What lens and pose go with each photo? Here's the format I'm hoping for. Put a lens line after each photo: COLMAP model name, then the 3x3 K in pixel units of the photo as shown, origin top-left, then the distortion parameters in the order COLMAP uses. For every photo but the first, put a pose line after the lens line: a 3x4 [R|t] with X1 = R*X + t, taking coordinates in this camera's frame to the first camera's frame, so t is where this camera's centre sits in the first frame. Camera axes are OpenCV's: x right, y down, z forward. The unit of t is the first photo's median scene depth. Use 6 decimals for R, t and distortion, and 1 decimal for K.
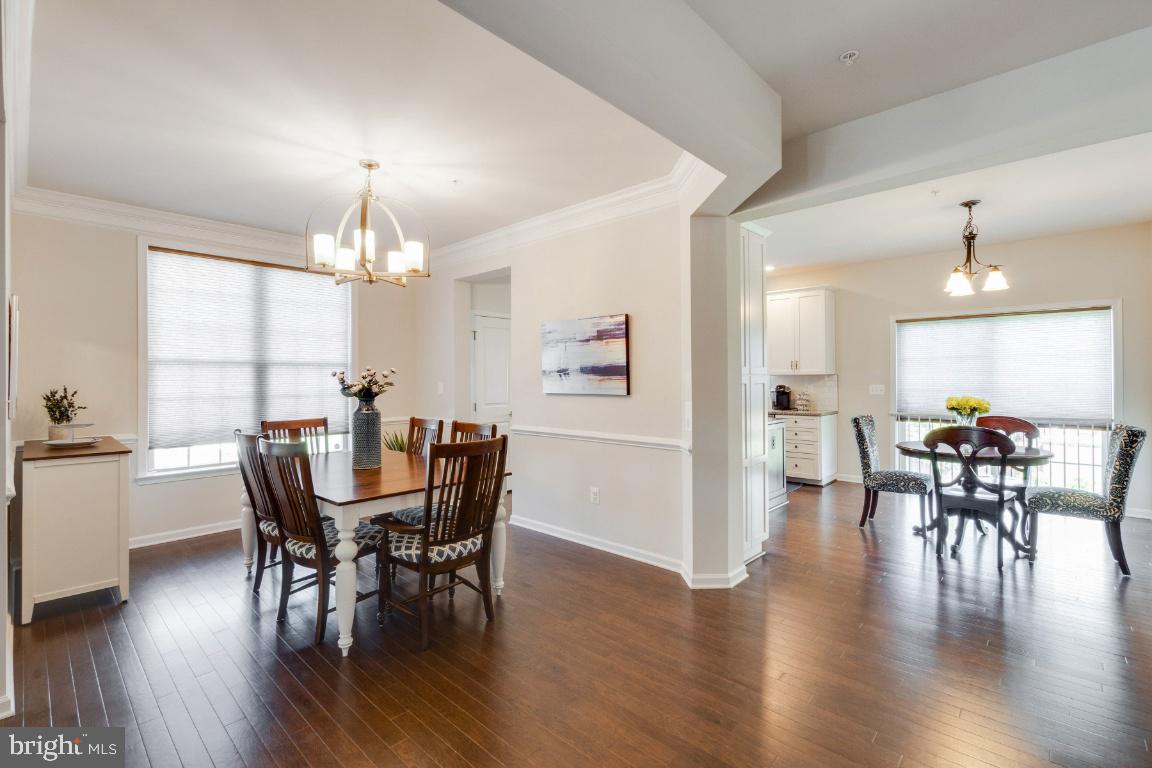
lens RADIAL K [[512.4, 0, 575.4], [0, 512.4, 377.6], [0, 0, 1]] dist [-0.000069, -0.000129]
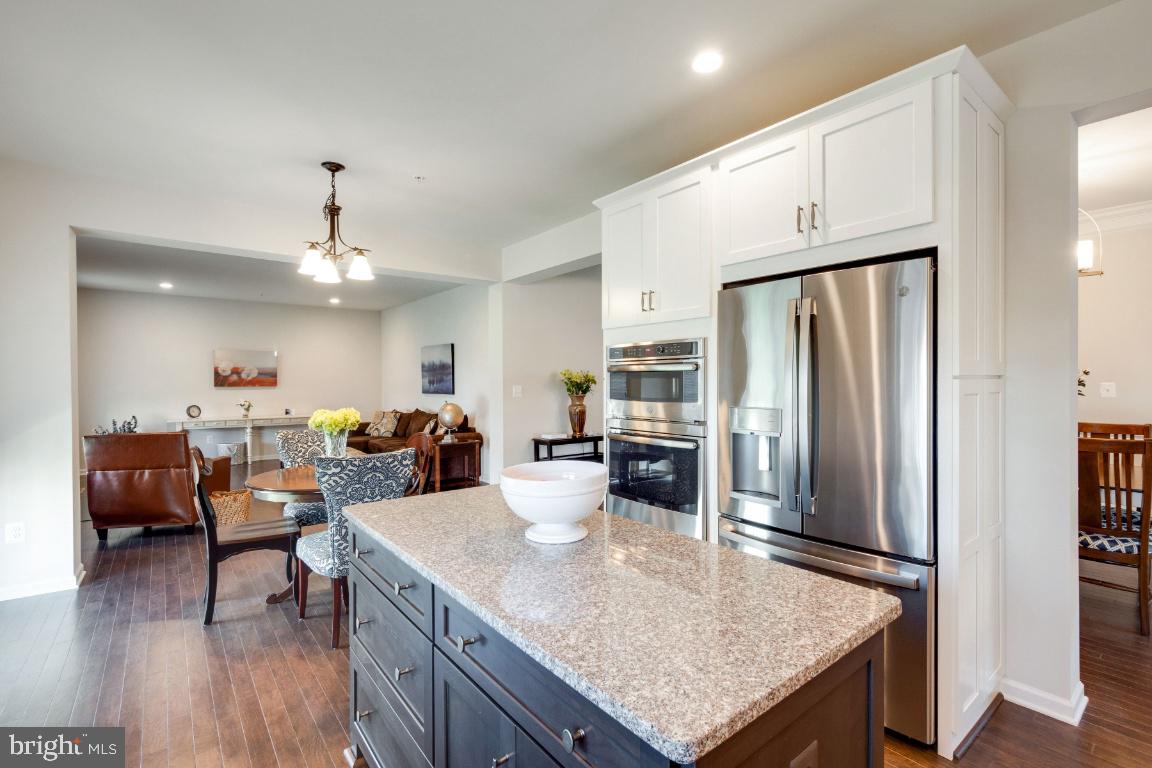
lens RADIAL K [[520.3, 0, 580.9], [0, 520.3, 388.4], [0, 0, 1]] dist [-0.001881, -0.000112]
pose [[-0.990096, 0.007947, 0.140168, 0.272521], [0.009289, 0.999917, 0.008922, 0.000354], [-0.140085, 0.010136, -0.990088, 1.702246]]
